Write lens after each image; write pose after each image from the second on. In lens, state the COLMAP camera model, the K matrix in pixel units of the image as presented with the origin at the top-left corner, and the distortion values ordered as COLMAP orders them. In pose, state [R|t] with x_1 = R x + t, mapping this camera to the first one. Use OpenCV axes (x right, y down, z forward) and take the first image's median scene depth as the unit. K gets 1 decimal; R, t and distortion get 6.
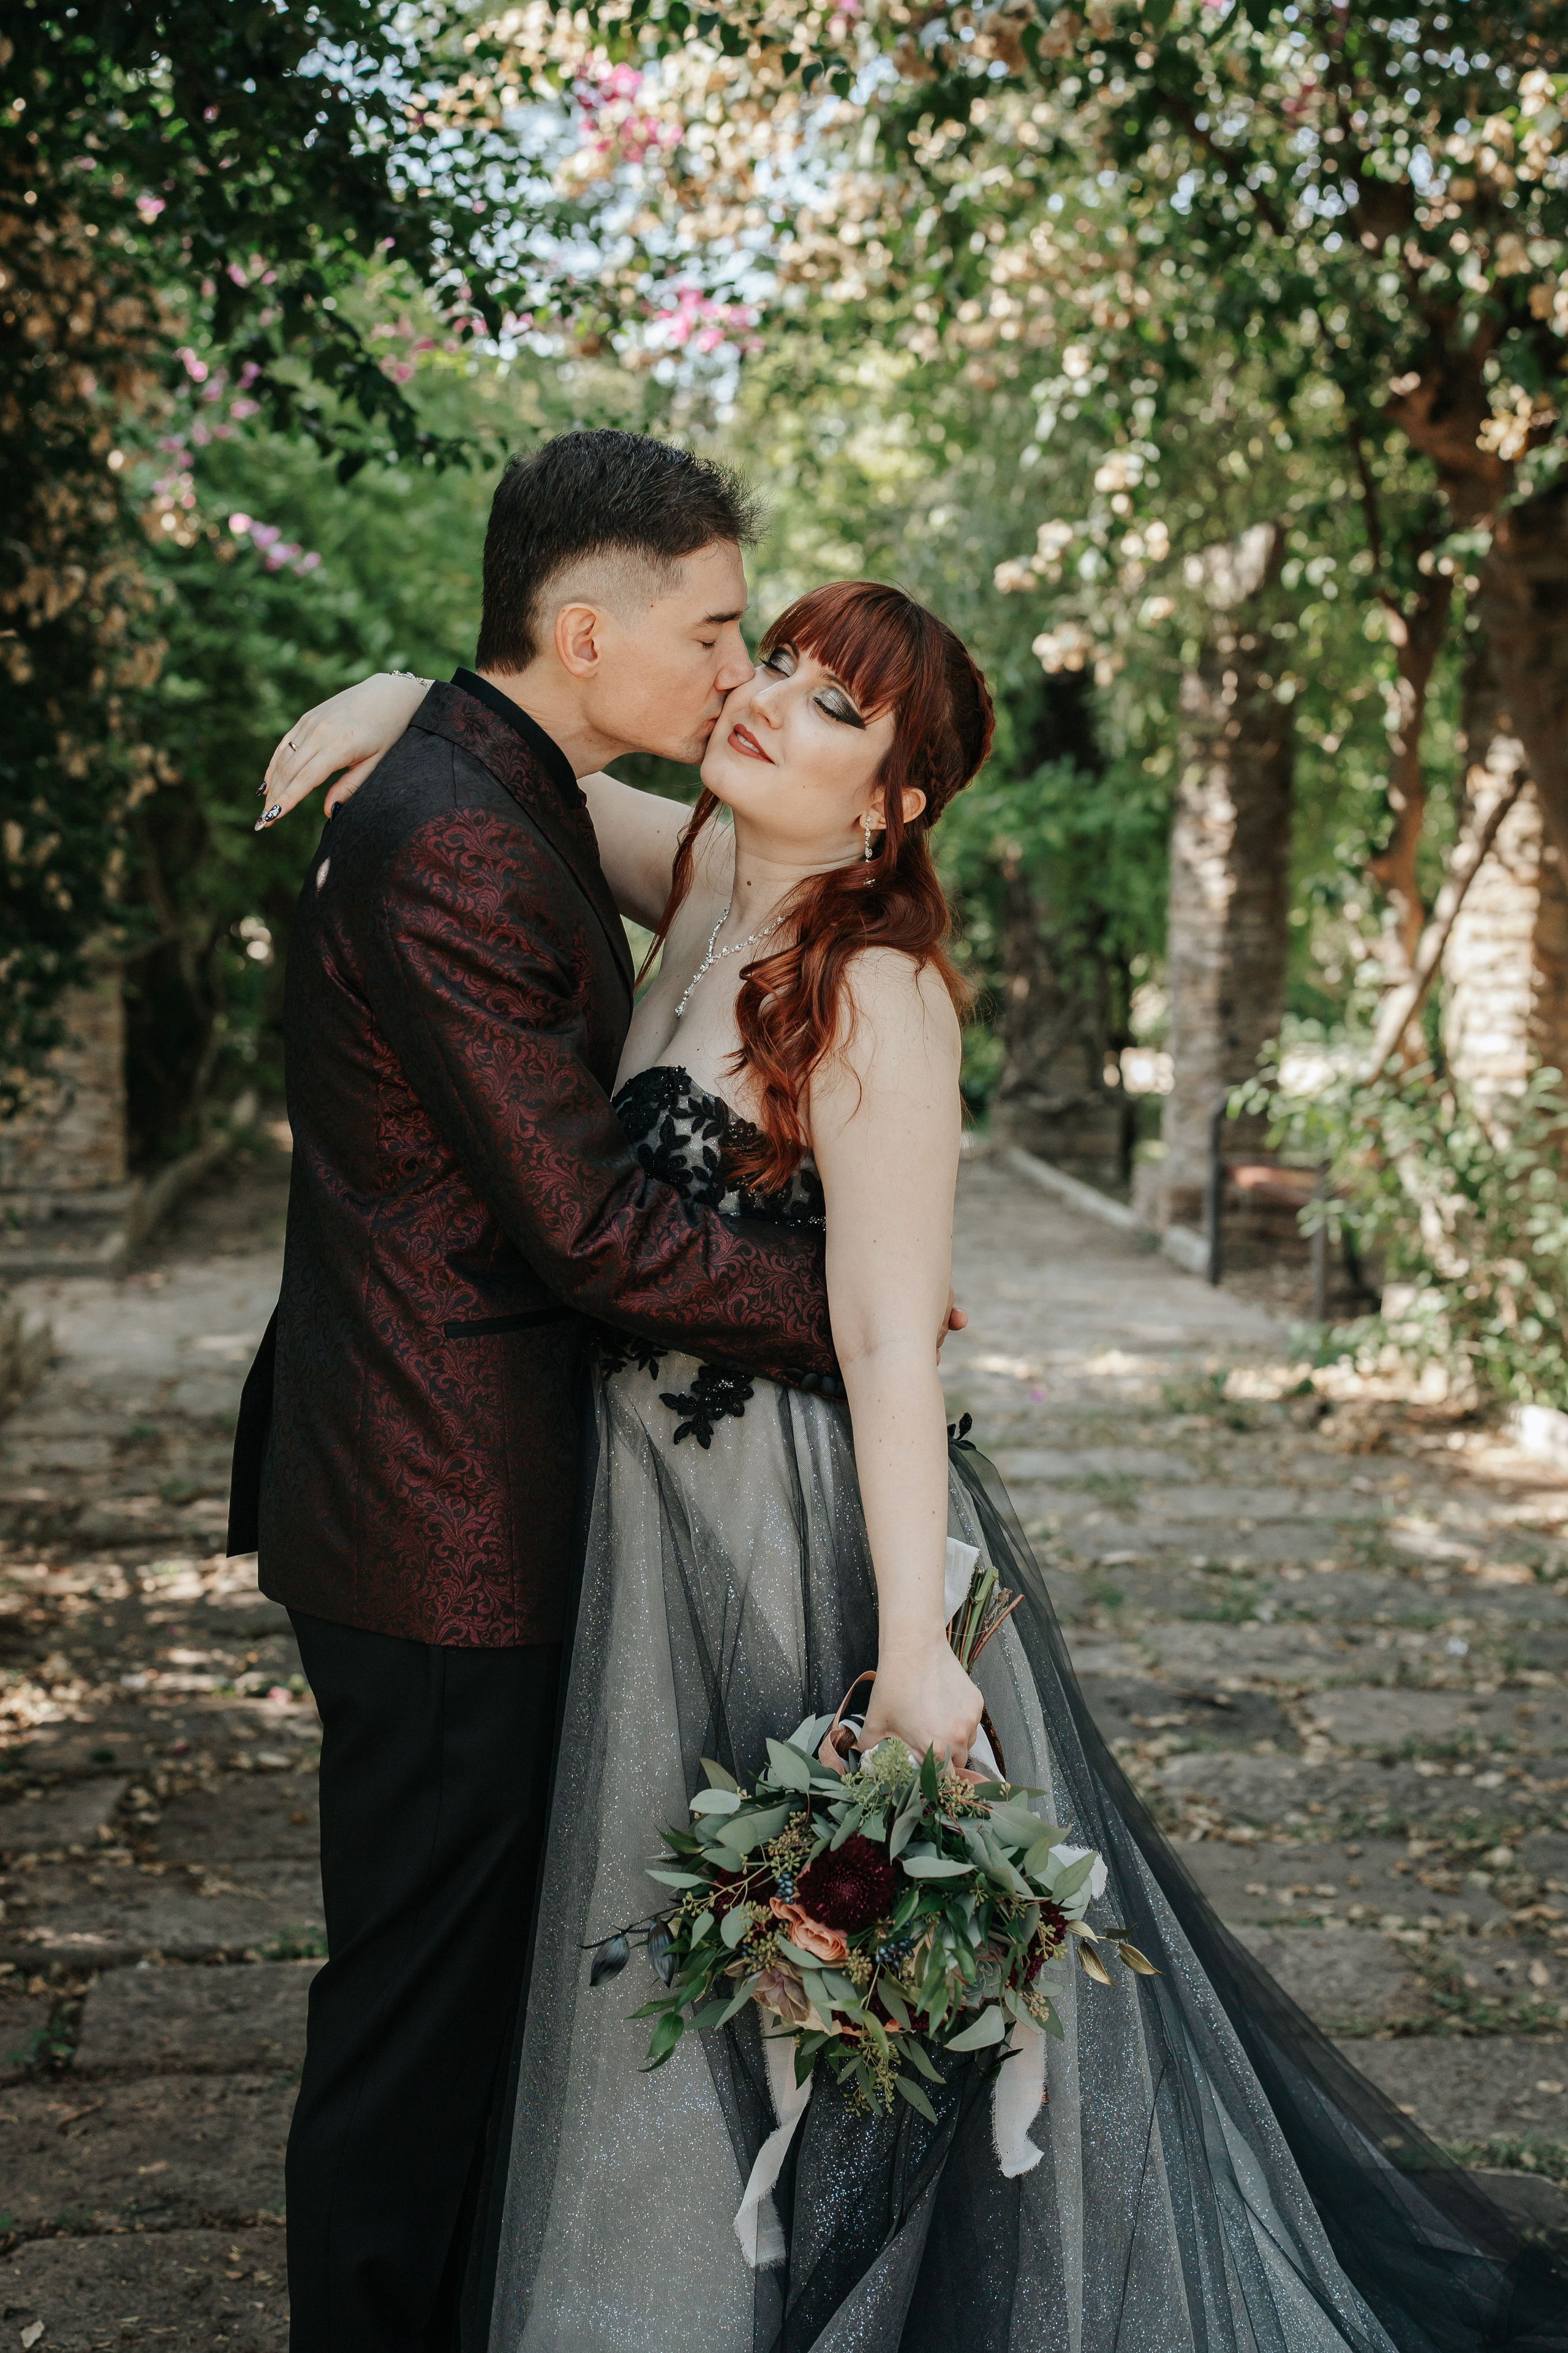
lens RADIAL K [[3271.8, 0, 784.0], [0, 3271.8, 1176.5], [0, 0, 1]] dist [0.012344, -0.053522]
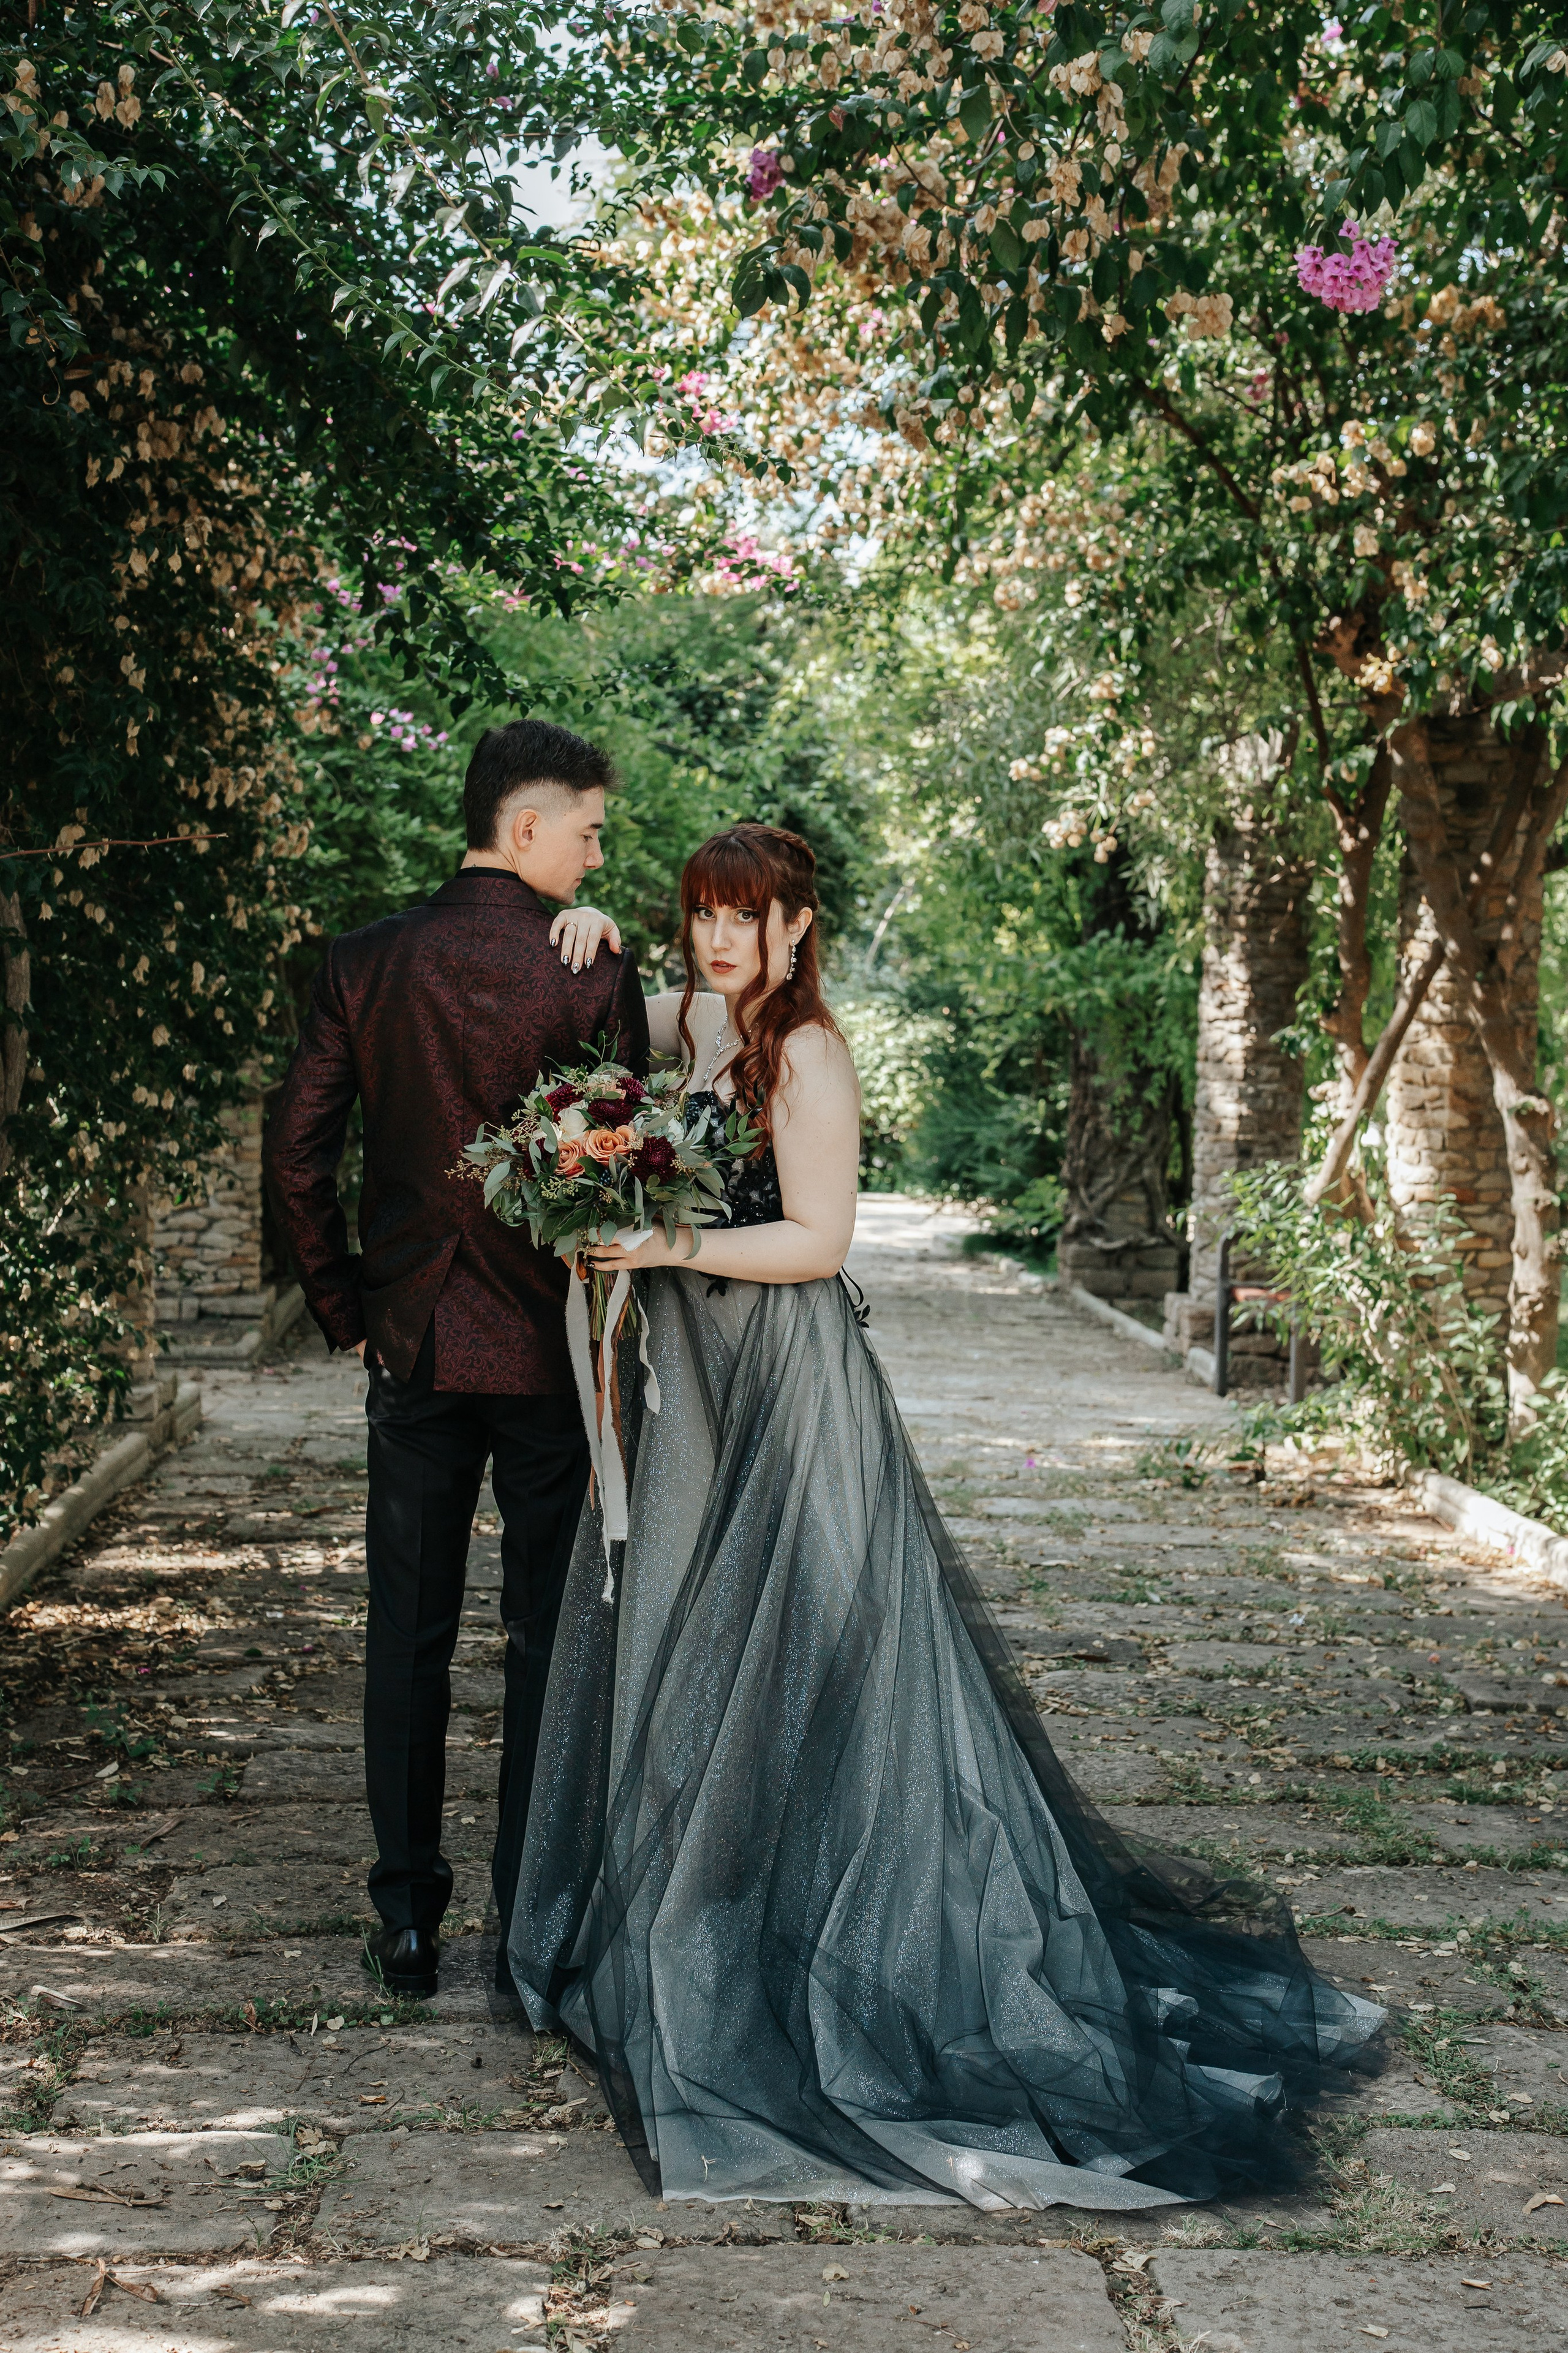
lens RADIAL K [[3458.1, 0, 802.0], [0, 3458.1, 1219.1], [0, 0, 1]] dist [0.016788, -0.104261]
pose [[0.999110, 0.017804, -0.038234, 0.045200], [-0.019346, 0.998999, -0.040339, 0.033702], [0.037477, 0.041043, 0.998454, -0.275515]]
